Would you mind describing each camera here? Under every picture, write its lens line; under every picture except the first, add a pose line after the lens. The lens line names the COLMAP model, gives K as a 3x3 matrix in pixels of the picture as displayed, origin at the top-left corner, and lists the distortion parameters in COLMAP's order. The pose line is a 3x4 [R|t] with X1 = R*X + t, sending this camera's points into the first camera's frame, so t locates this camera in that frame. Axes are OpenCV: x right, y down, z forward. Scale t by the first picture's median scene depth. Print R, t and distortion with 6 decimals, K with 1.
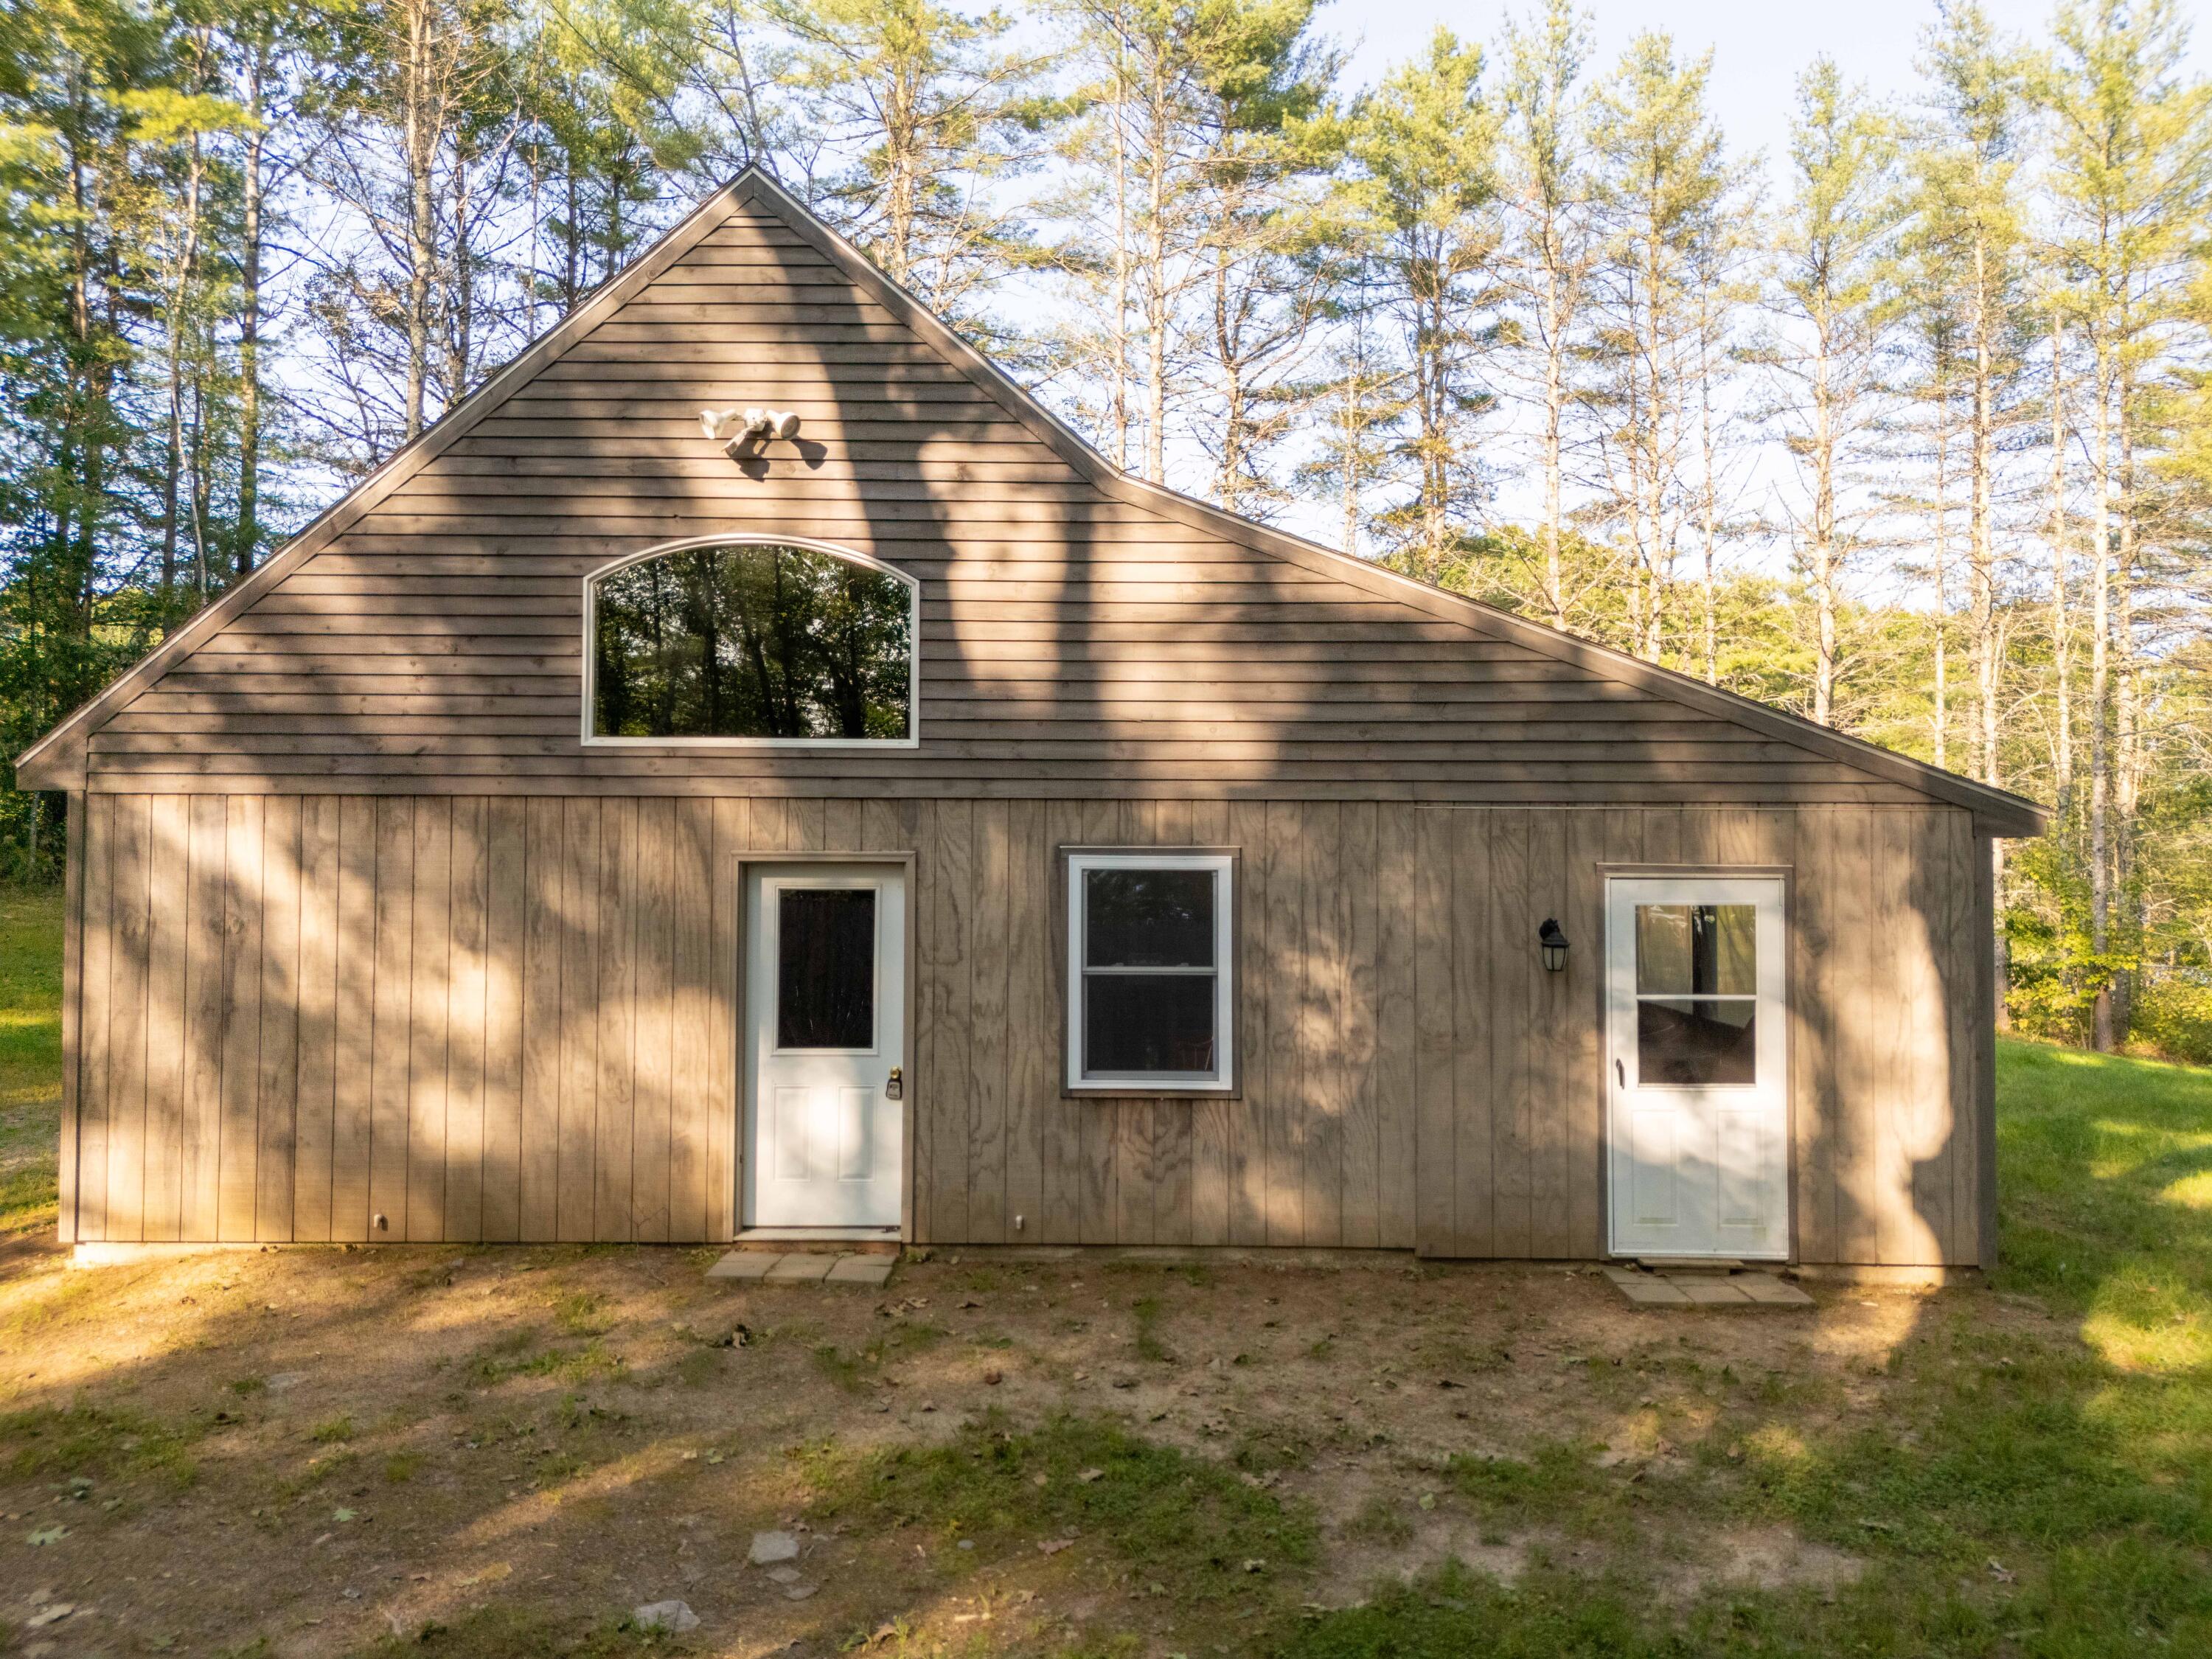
lens RADIAL K [[1632.4, 0, 1109.9], [0, 1632.4, 828.1], [0, 0, 1]] dist [0.074258, -0.077282]
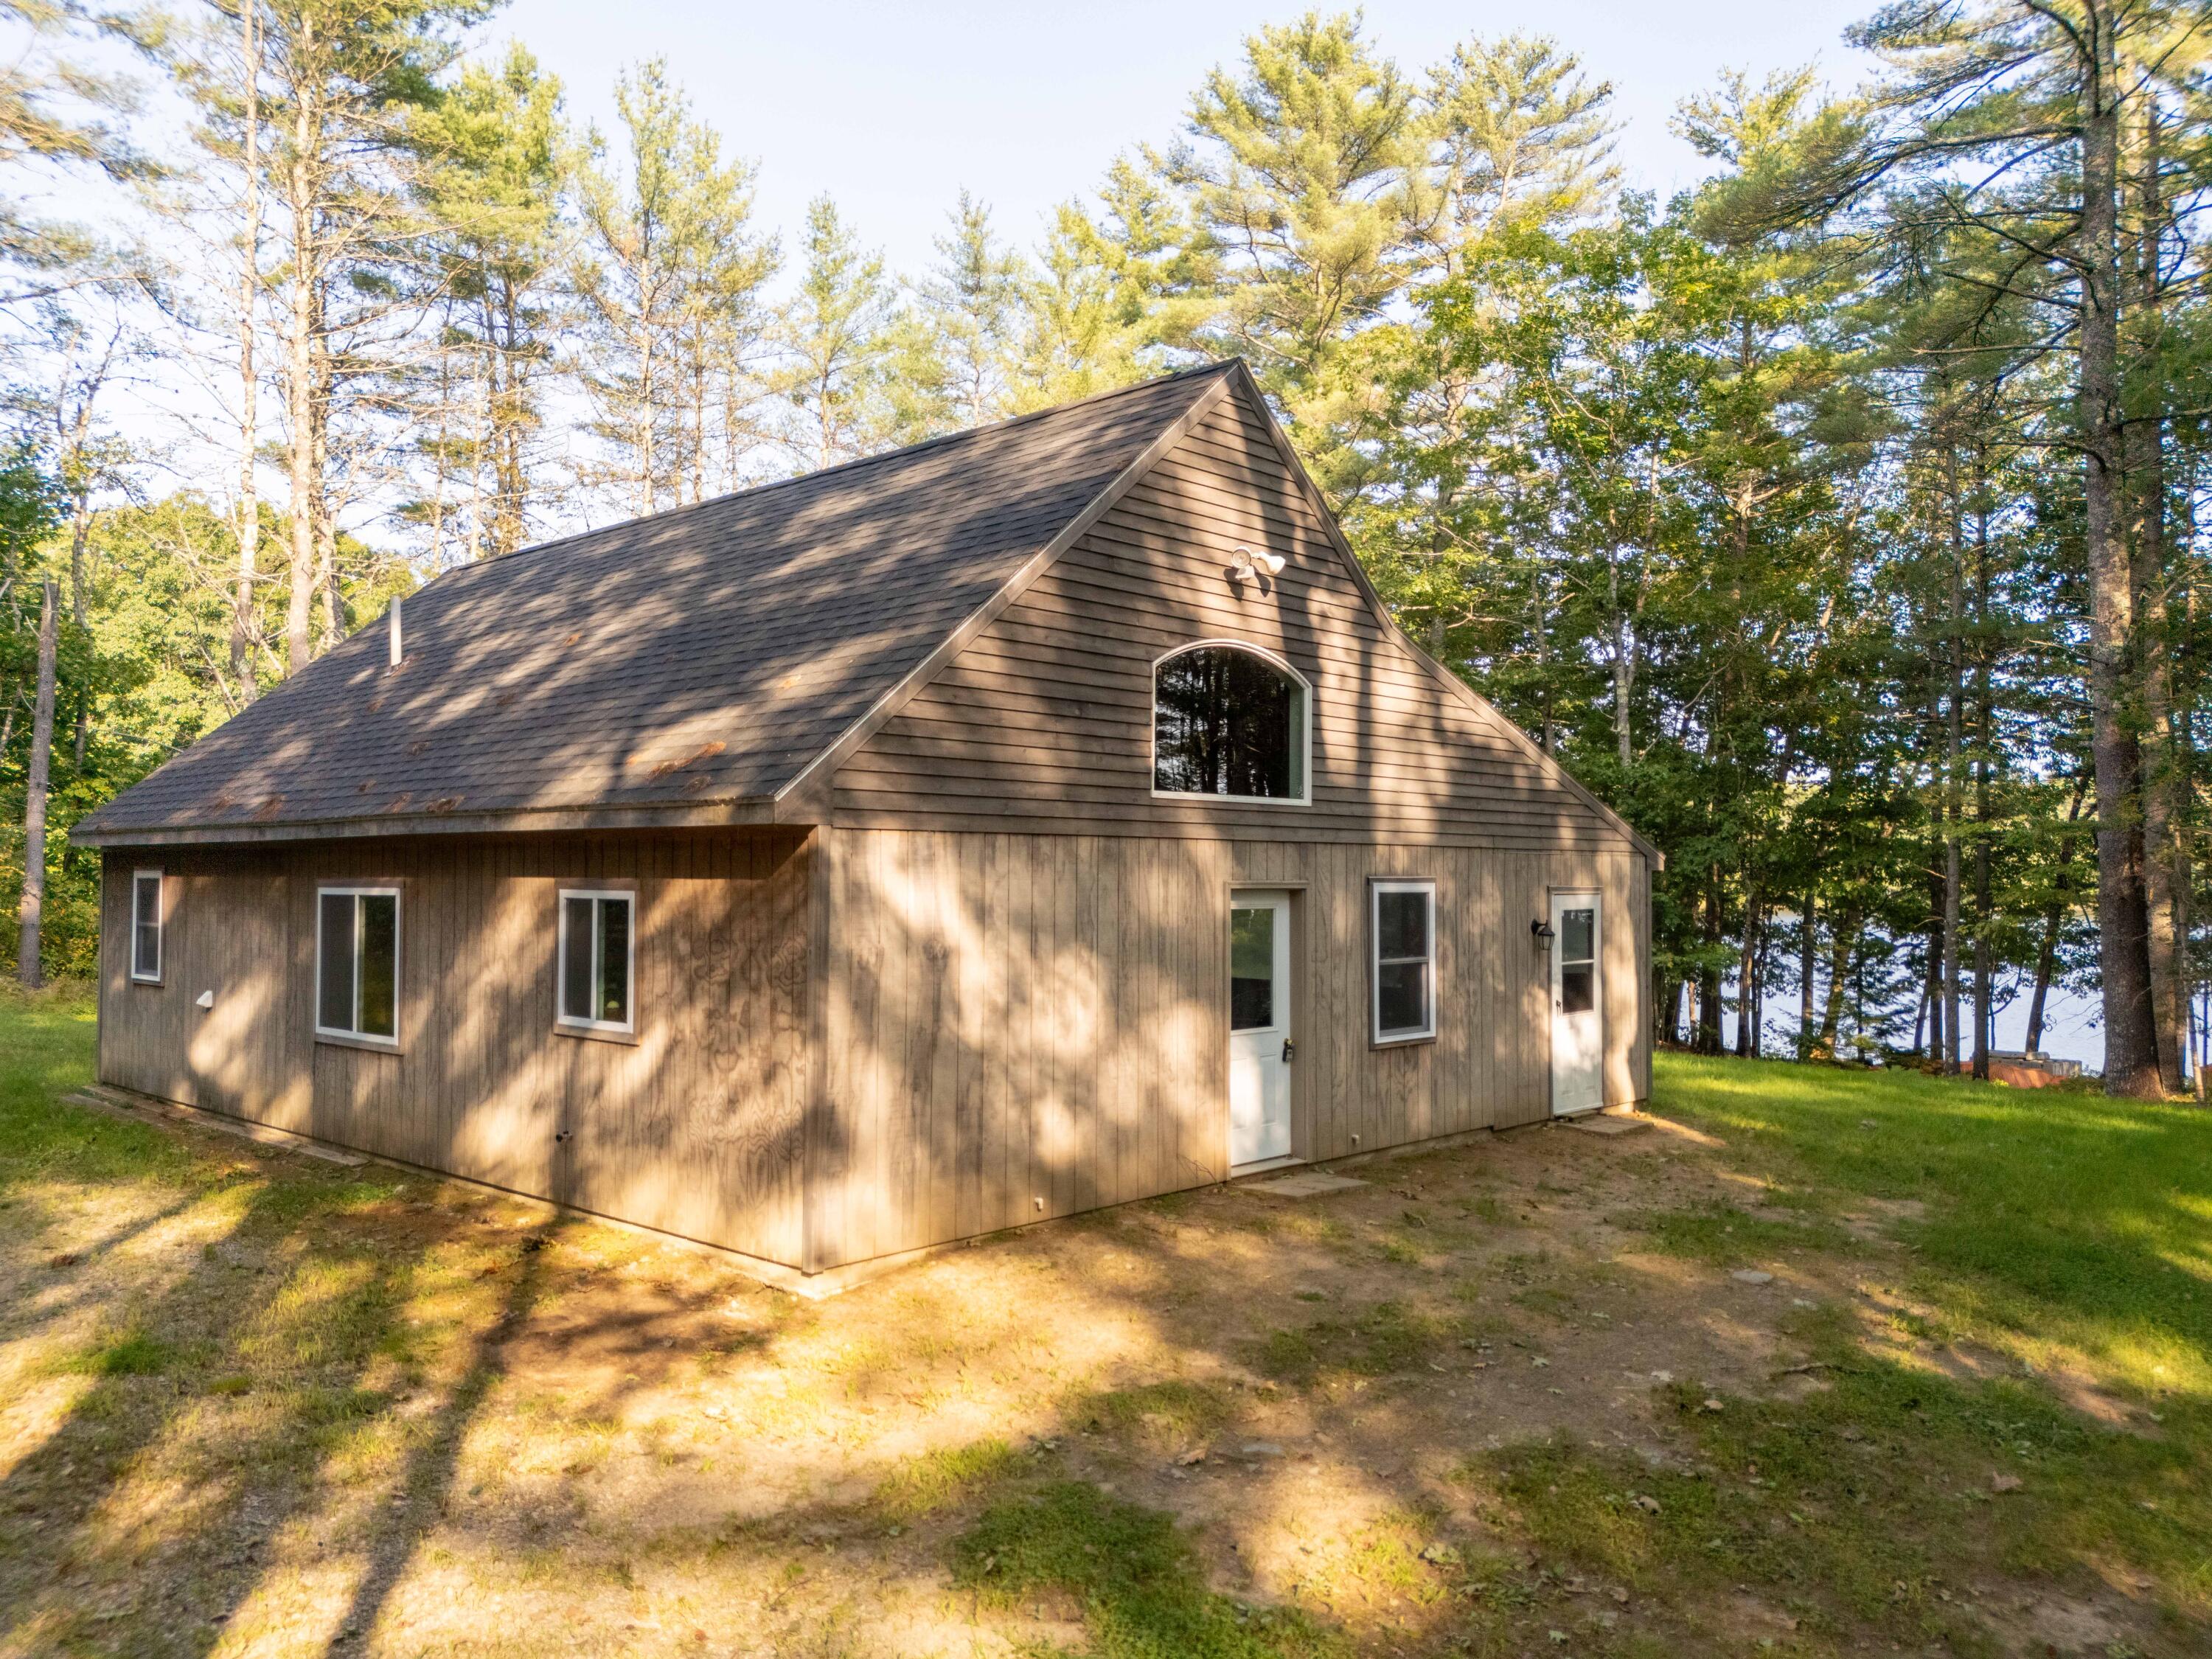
lens RADIAL K [[1646.7, 0, 1127.9], [0, 1646.7, 816.5], [0, 0, 1]] dist [0.068349, -0.070909]
pose [[0.660617, 0.023978, 0.750340, -1.265750], [-0.013963, 0.999709, -0.019653, -0.011040], [-0.750593, 0.002506, 0.660760, 0.197600]]
